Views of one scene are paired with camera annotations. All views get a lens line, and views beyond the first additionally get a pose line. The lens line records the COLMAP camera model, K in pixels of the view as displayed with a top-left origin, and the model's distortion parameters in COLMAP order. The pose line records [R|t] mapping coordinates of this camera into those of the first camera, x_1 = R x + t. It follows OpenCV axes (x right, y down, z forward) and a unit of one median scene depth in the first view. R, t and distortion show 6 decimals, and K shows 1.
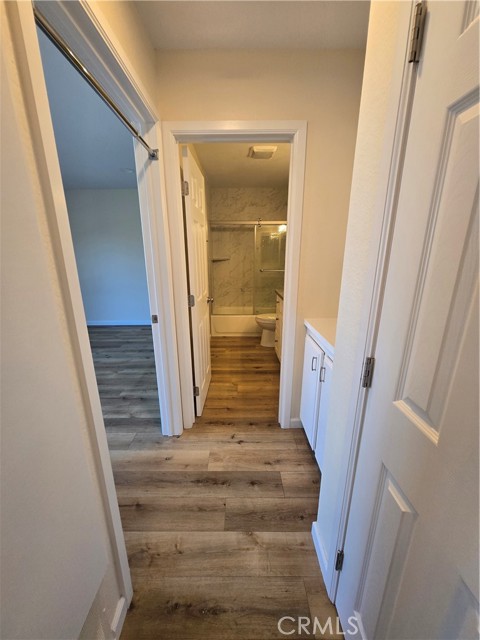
lens RADIAL K [[250.1, 0, 239.5], [0, 250.1, 321.3], [0, 0, 1]] dist [-0.000464, 0.000394]
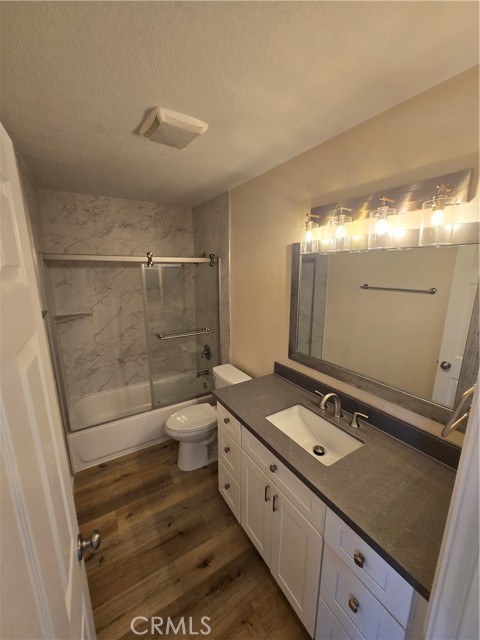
lens RADIAL K [[250.1, 0, 238.5], [0, 250.1, 324.2], [0, 0, 1]] dist [-0.000464, 0.000394]
pose [[0.853366, -0.107769, 0.510051, -0.117775], [0.130938, 0.991344, -0.009611, -0.435272], [-0.504600, 0.074987, 0.860091, 0.828442]]
